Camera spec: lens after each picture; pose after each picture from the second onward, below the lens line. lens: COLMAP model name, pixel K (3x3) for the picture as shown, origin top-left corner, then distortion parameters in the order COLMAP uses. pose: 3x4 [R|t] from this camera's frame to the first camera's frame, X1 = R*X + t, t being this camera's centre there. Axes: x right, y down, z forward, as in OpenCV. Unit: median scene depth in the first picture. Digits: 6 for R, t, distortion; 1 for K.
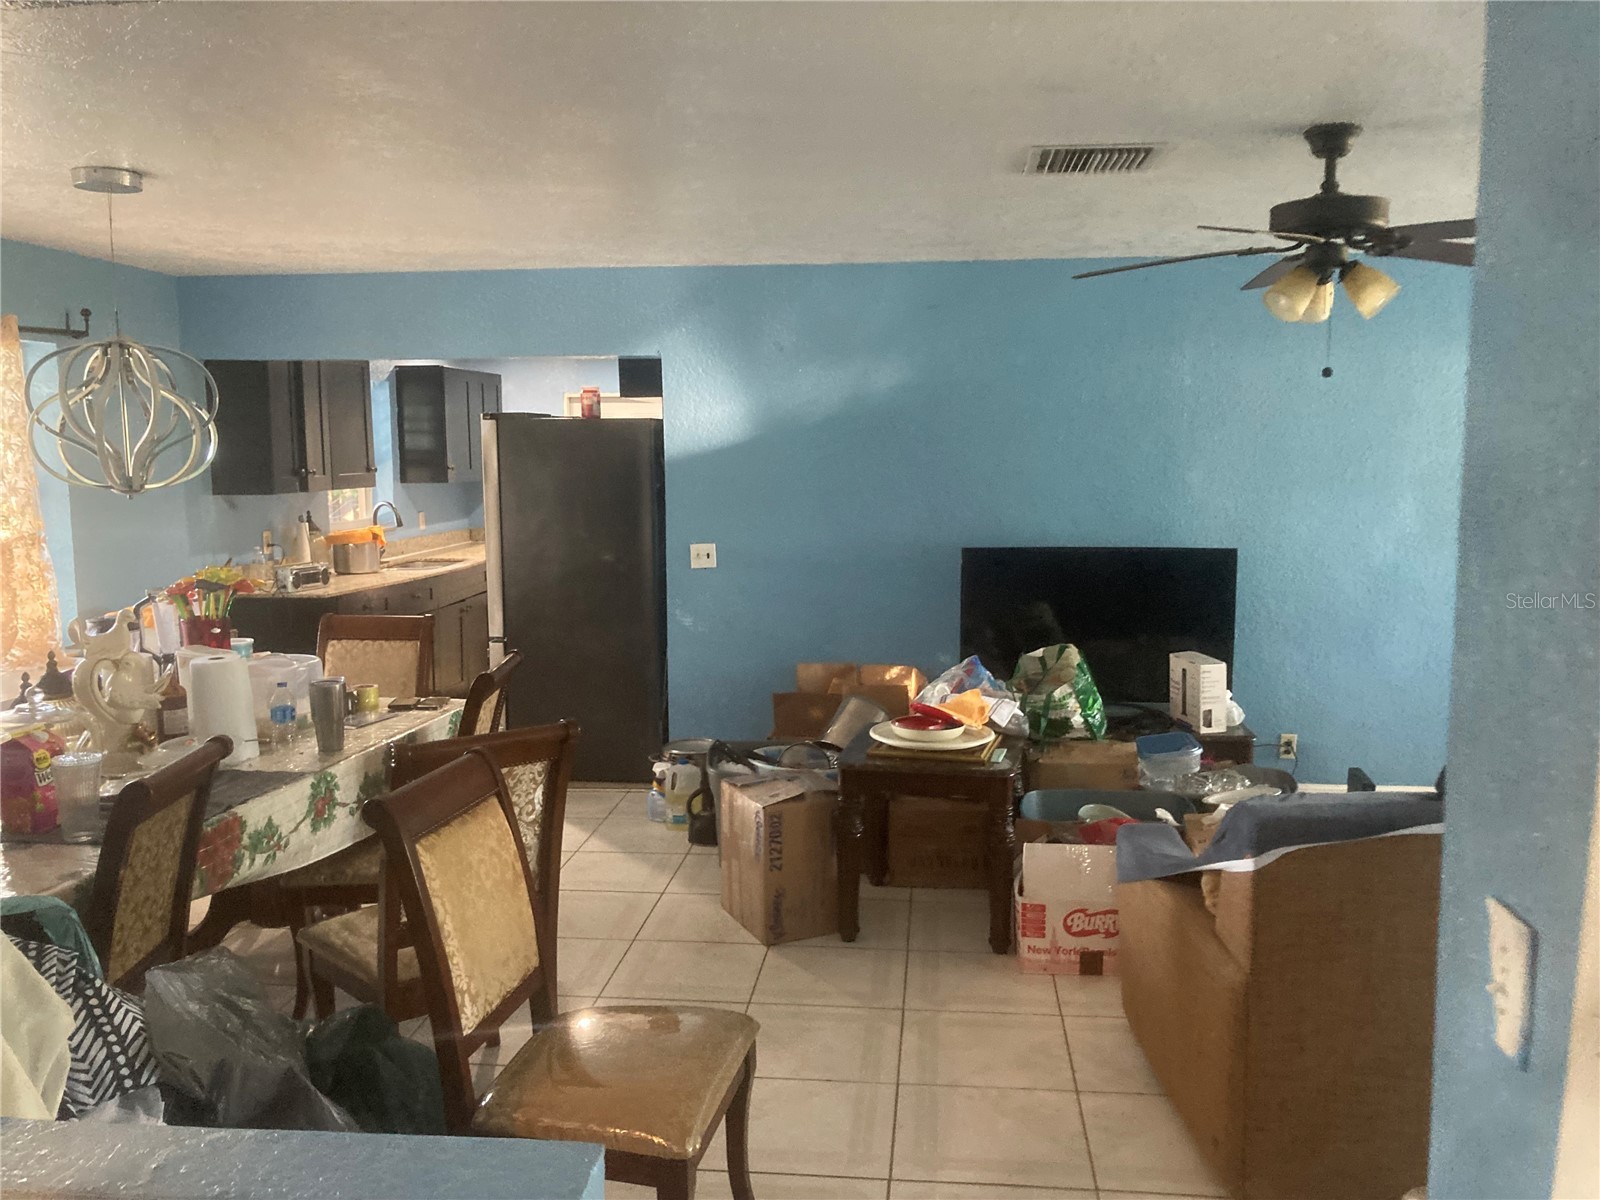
lens RADIAL K [[1296.8, 0, 801.7], [0, 1296.8, 595.1], [0, 0, 1]] dist [0.001580, -0.003248]
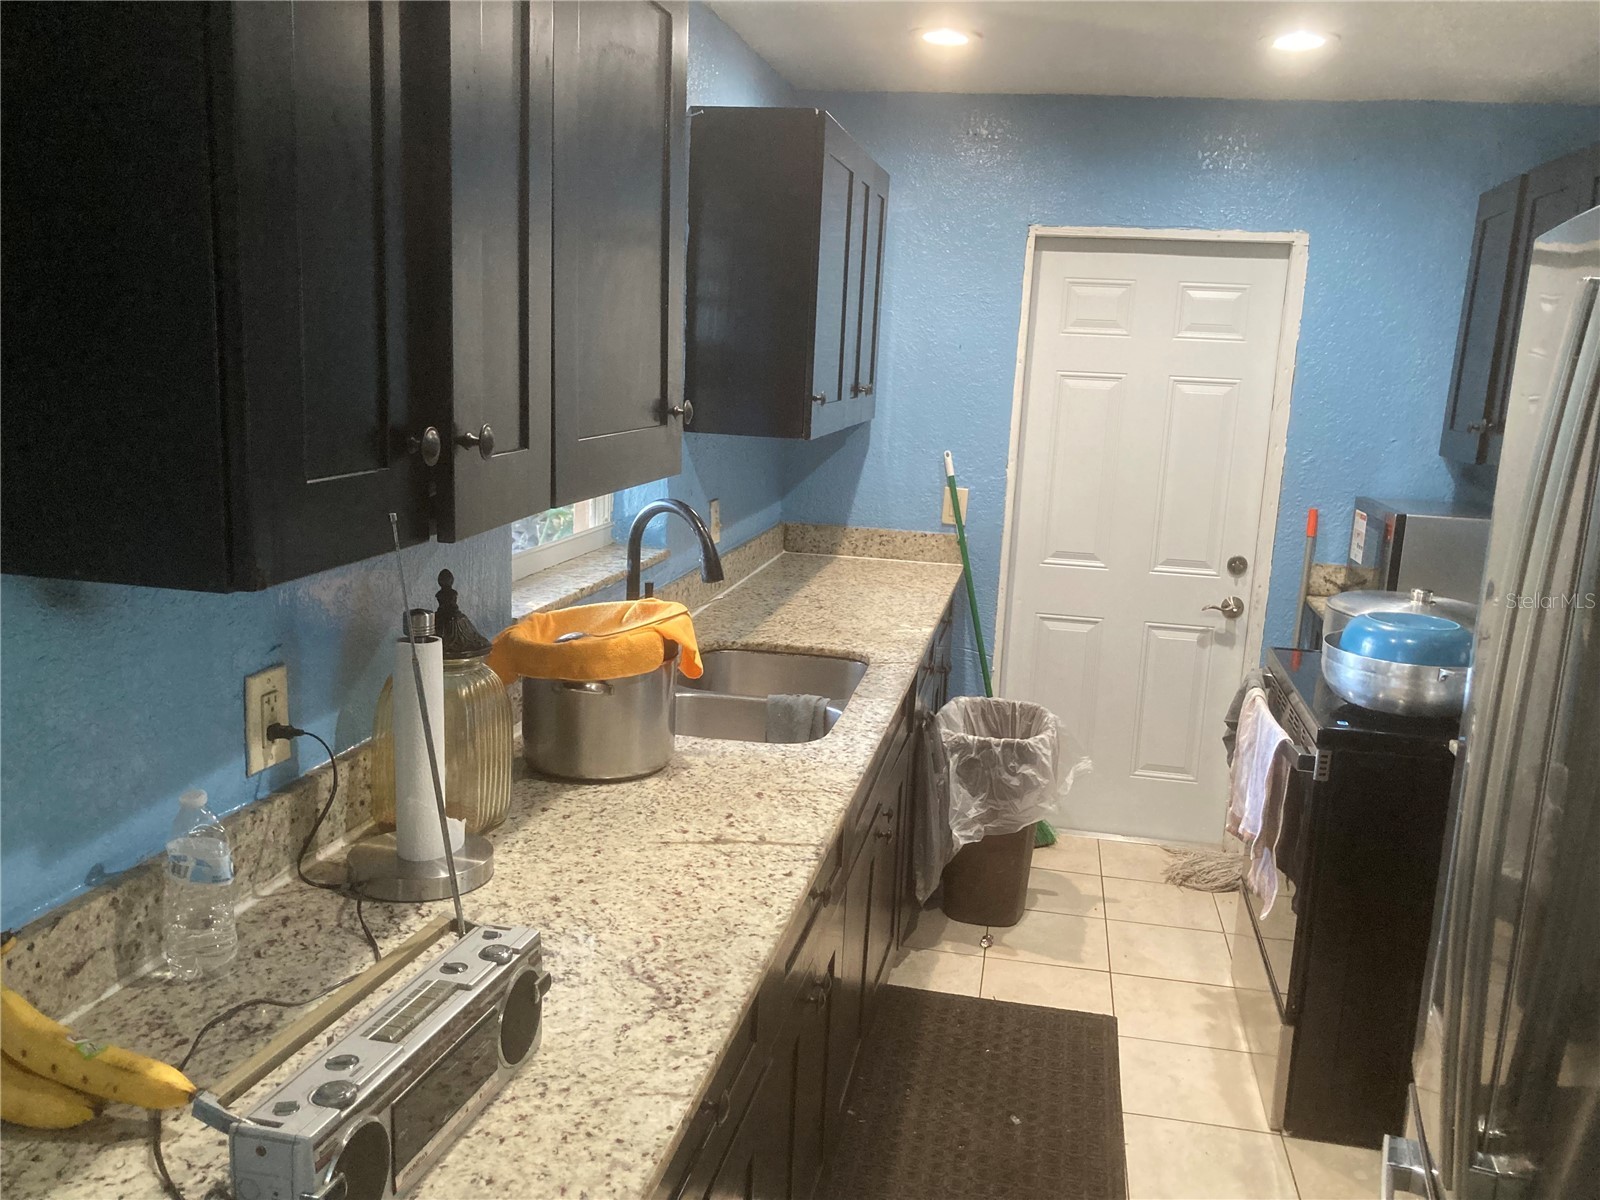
lens RADIAL K [[1296.8, 0, 801.7], [0, 1296.8, 595.1], [0, 0, 1]] dist [0.001580, -0.003248]
pose [[0.994470, 0.063880, -0.083364, -0.331834], [-0.057623, 0.995486, 0.075420, -0.096419], [0.087805, -0.070199, 0.993661, 0.865390]]
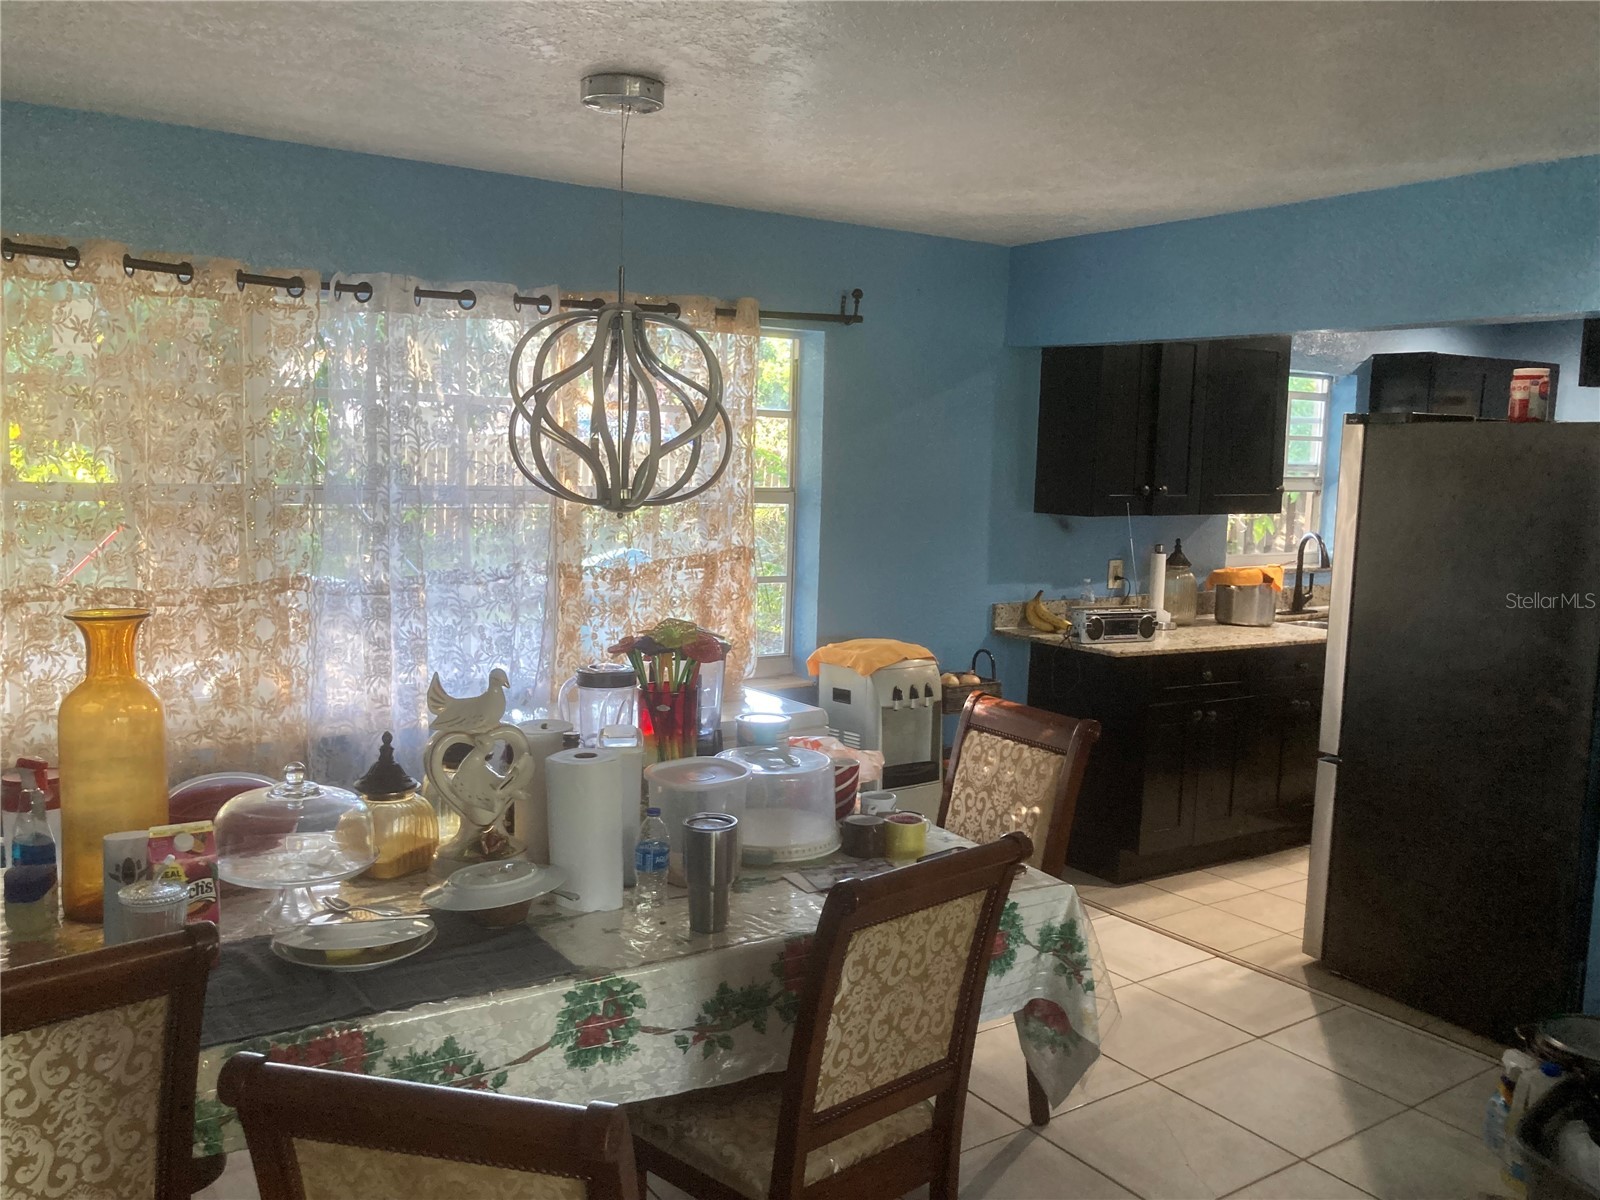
lens RADIAL K [[1296.8, 0, 801.7], [0, 1296.8, 595.1], [0, 0, 1]] dist [0.001580, -0.003248]
pose [[0.647554, 0.109131, -0.754165, 0.079354], [-0.114225, 0.992411, 0.045528, -0.047138], [0.753410, 0.056663, 0.655105, 0.362953]]
